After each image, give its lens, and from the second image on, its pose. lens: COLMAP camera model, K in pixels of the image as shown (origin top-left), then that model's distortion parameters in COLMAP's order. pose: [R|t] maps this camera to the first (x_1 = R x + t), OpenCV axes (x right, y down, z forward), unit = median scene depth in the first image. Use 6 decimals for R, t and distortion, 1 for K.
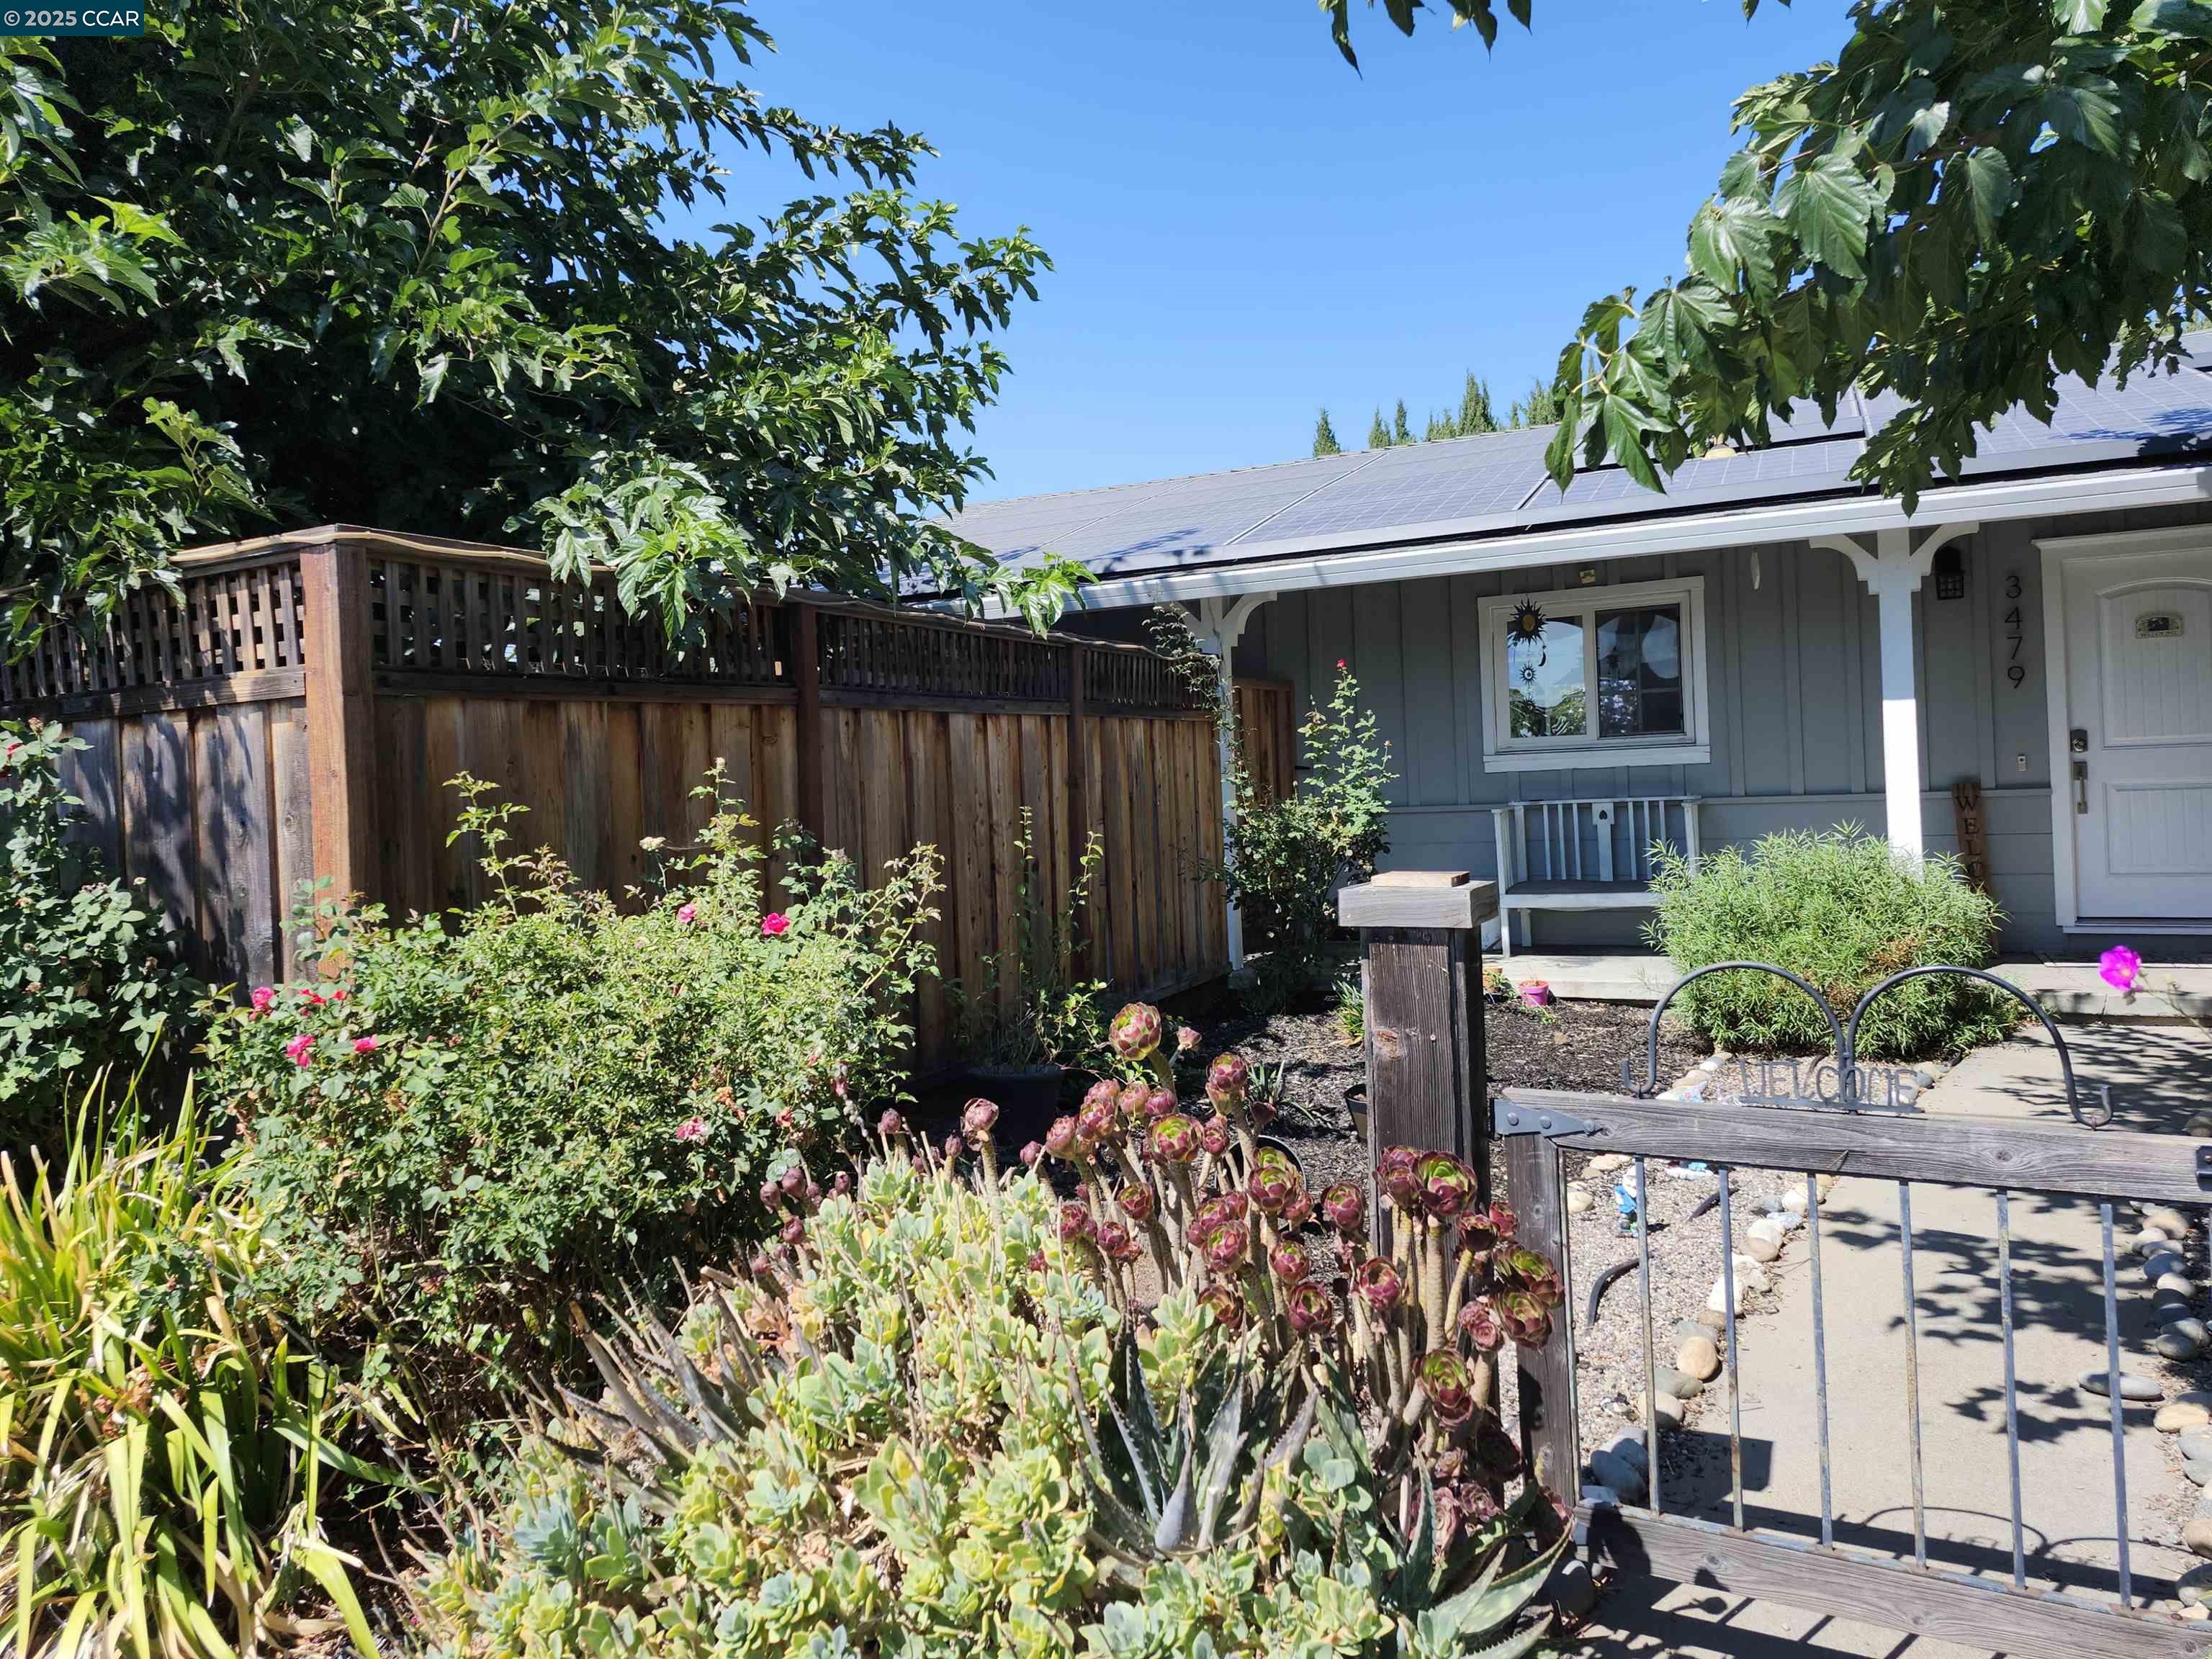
lens RADIAL K [[1497.4, 0, 1071.8], [0, 1497.4, 780.6], [0, 0, 1]] dist [0.092894, -0.128682]
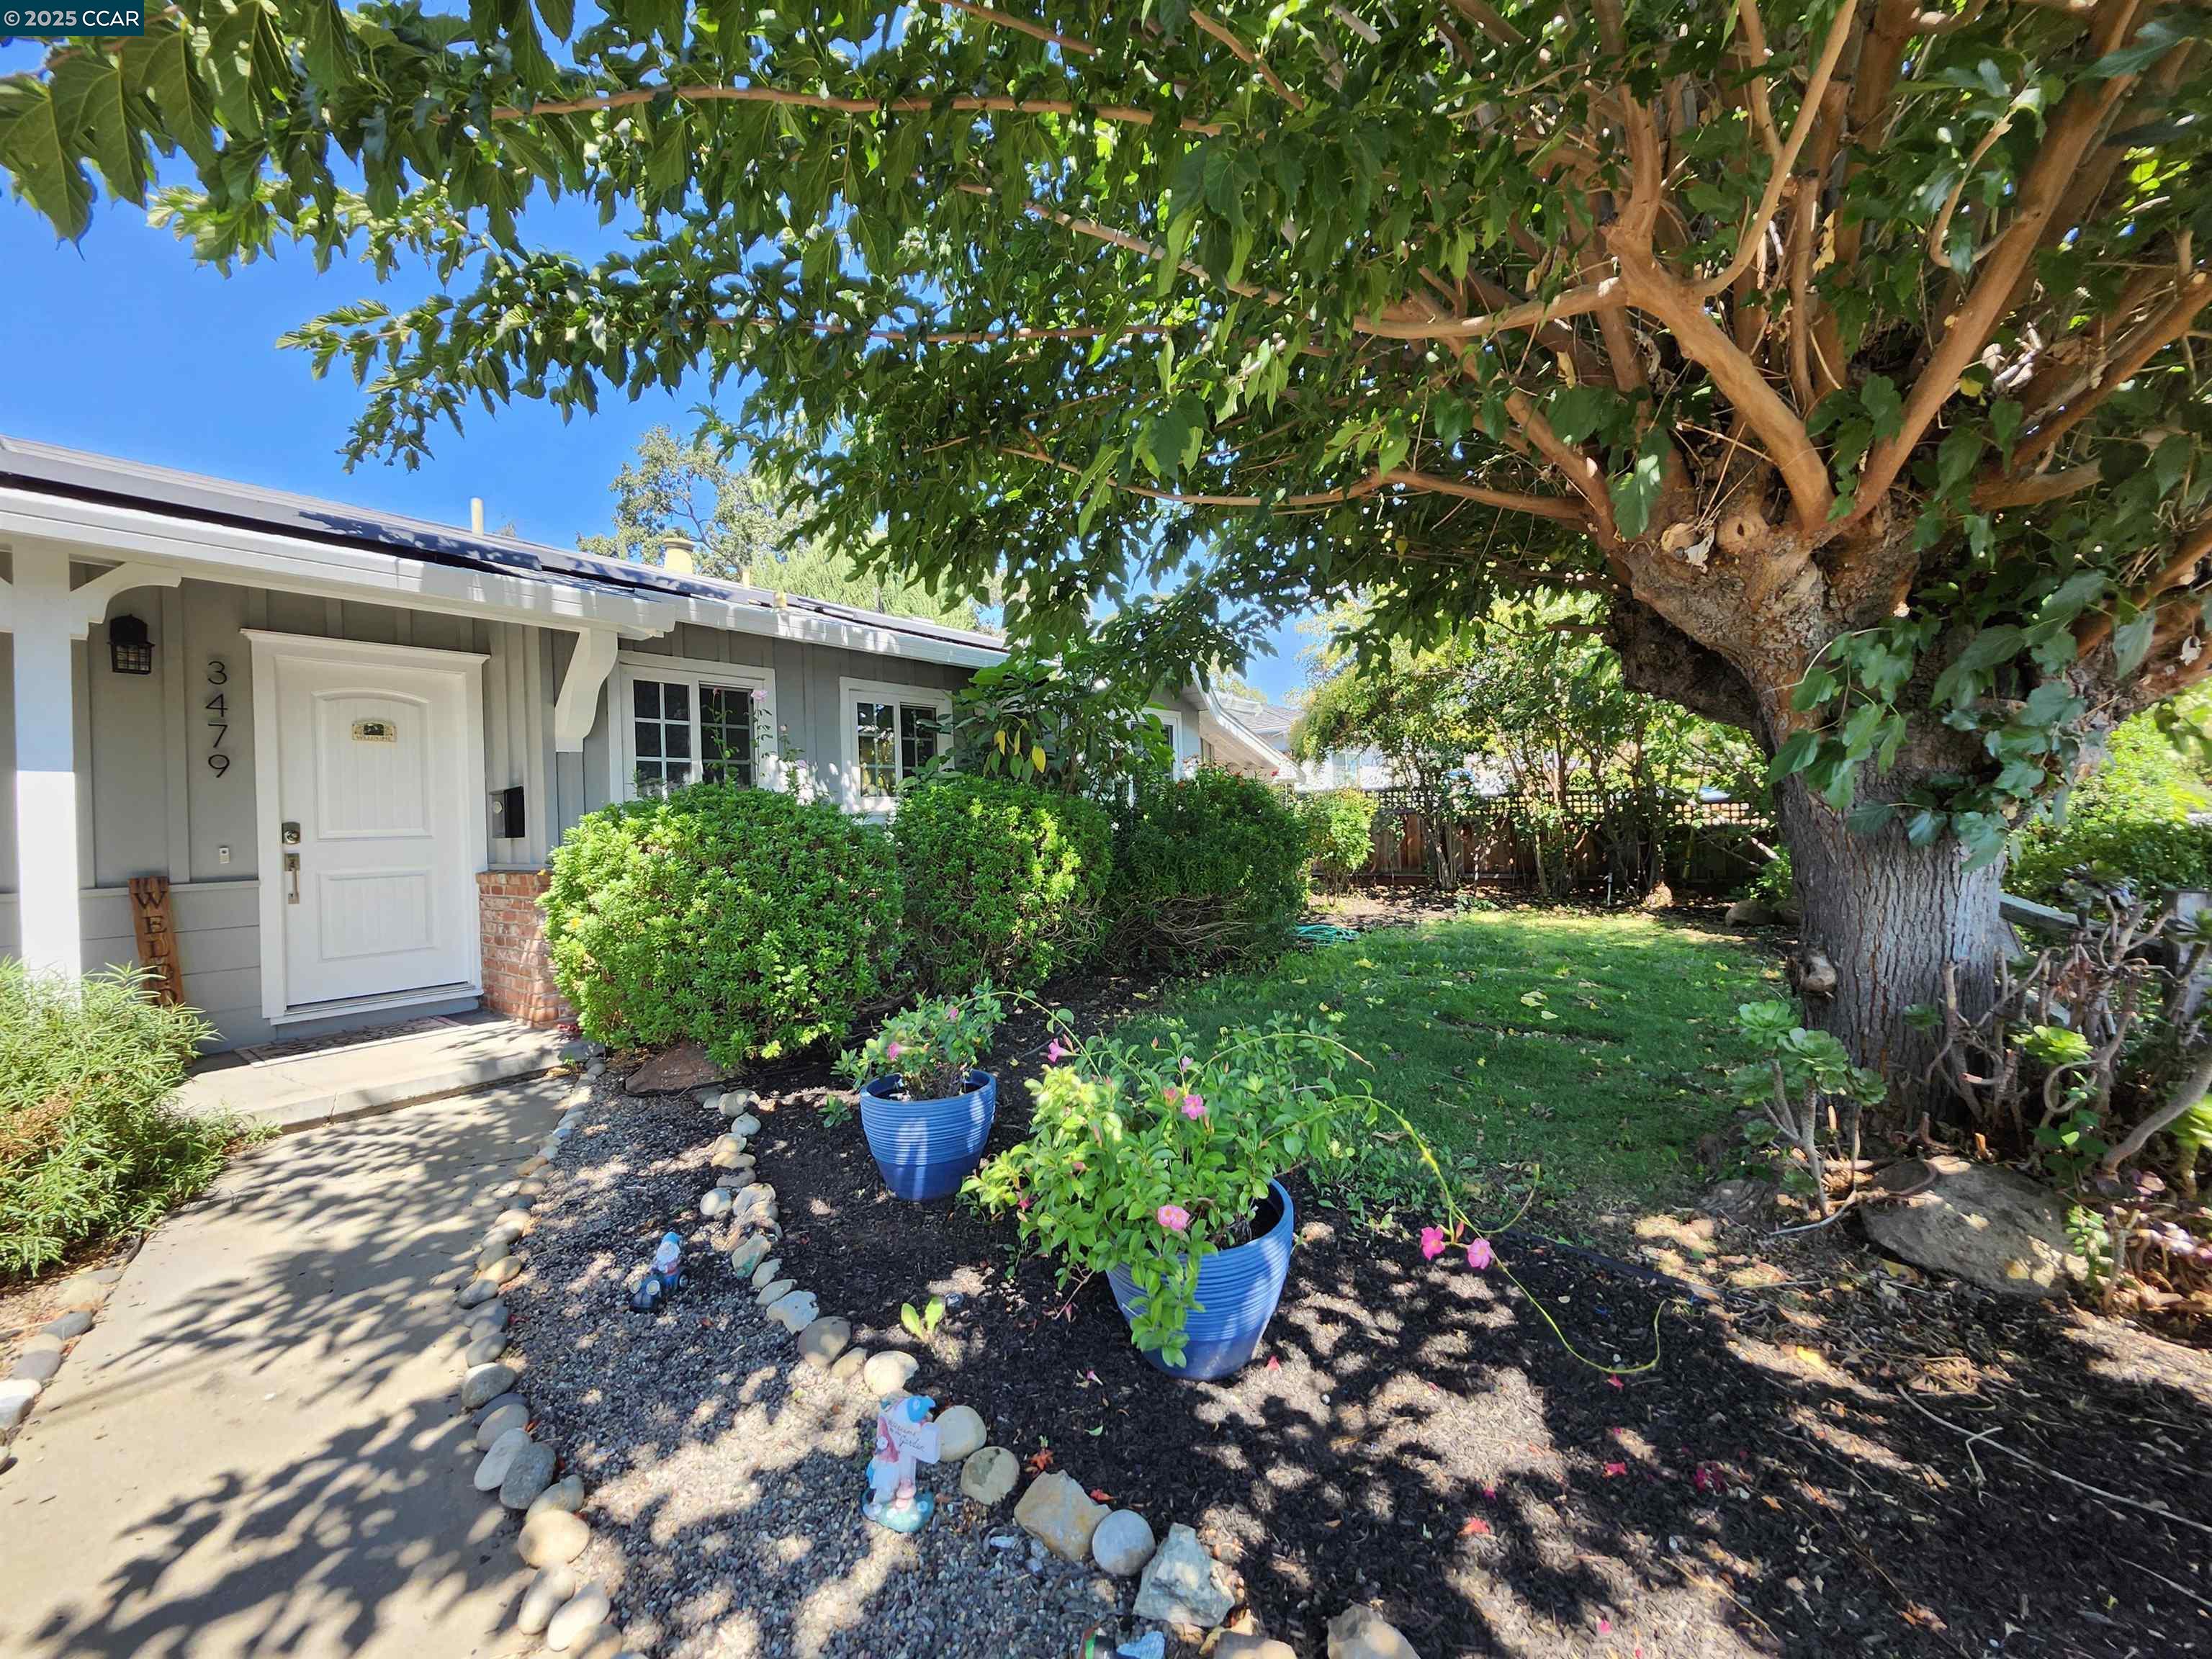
lens RADIAL K [[904.2, 0, 1141.1], [0, 904.2, 822.9], [0, 0, 1]] dist [-0.002258, -0.000470]
pose [[0.200127, 0.033815, 0.979186, 0.194722], [0.018690, 0.999091, -0.038322, 0.000816], [-0.979592, 0.025970, 0.199313, 0.341729]]
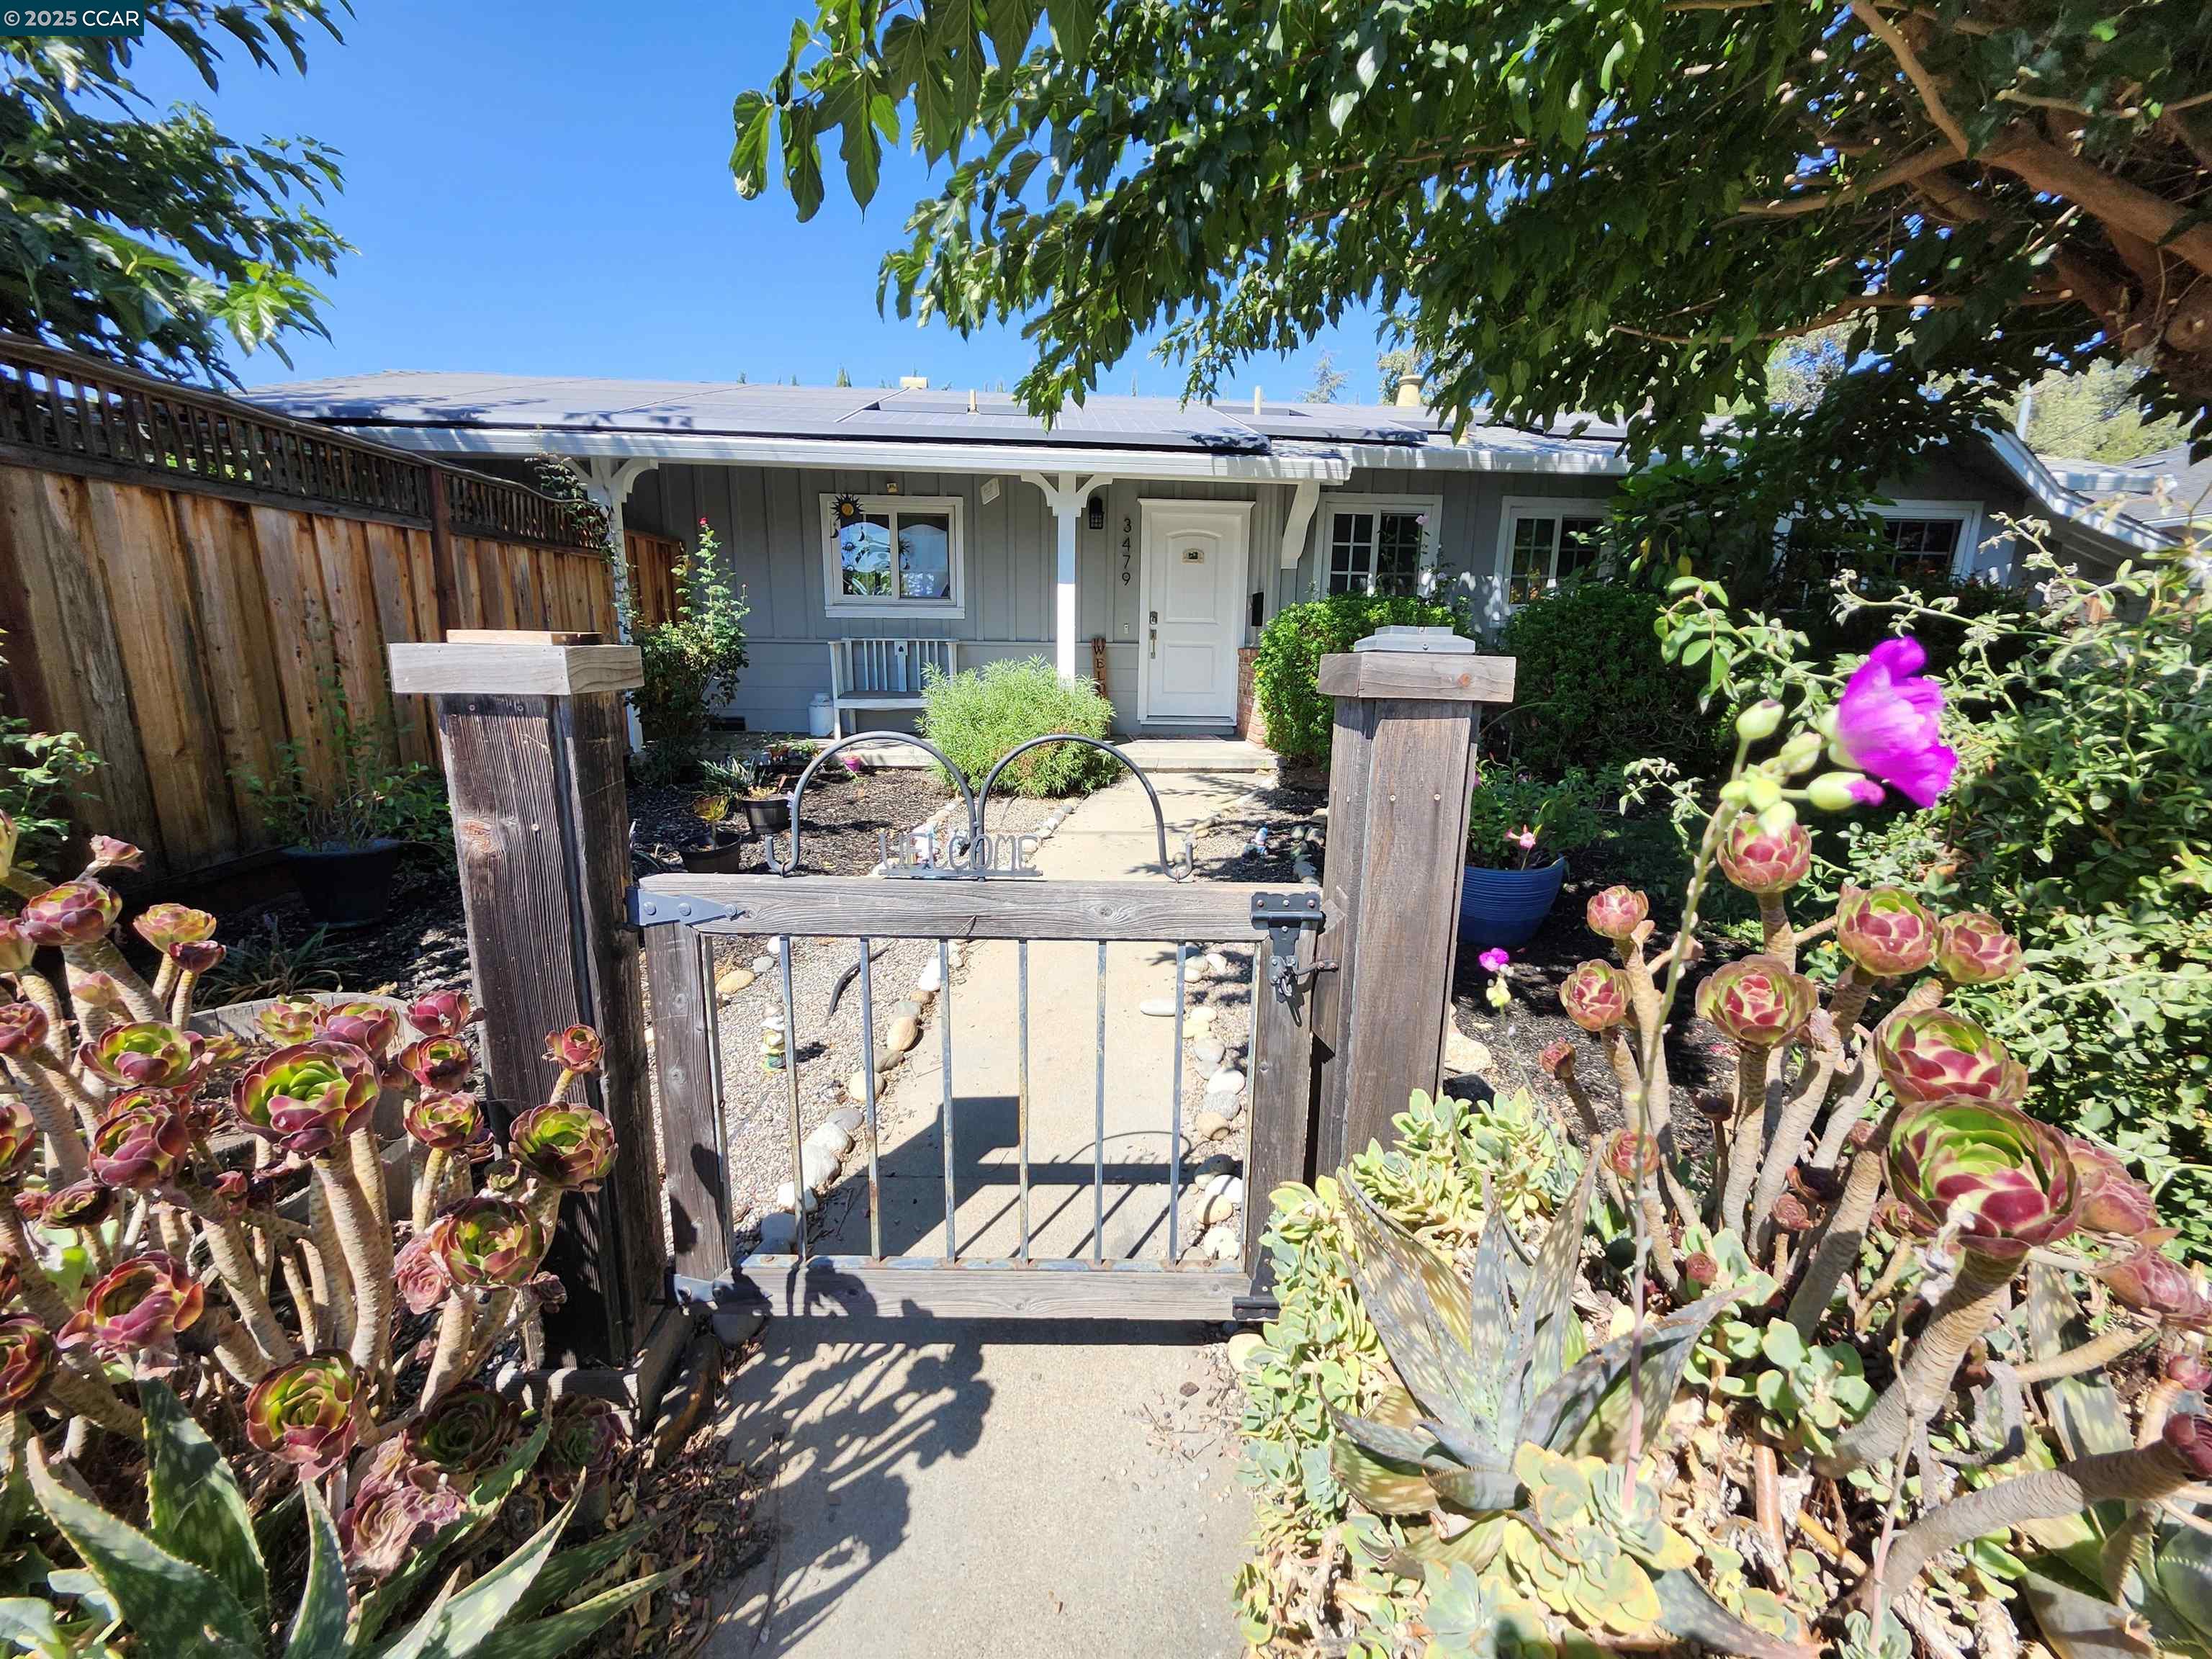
lens RADIAL K [[871.8, 0, 1107.3], [0, 871.8, 815.9], [0, 0, 1]] dist [0.002805, -0.000727]
pose [[0.856816, -0.052491, 0.512944, 0.074629], [-0.050884, 0.981341, 0.185421, 0.016534], [-0.513106, -0.184972, 0.838157, 0.122794]]
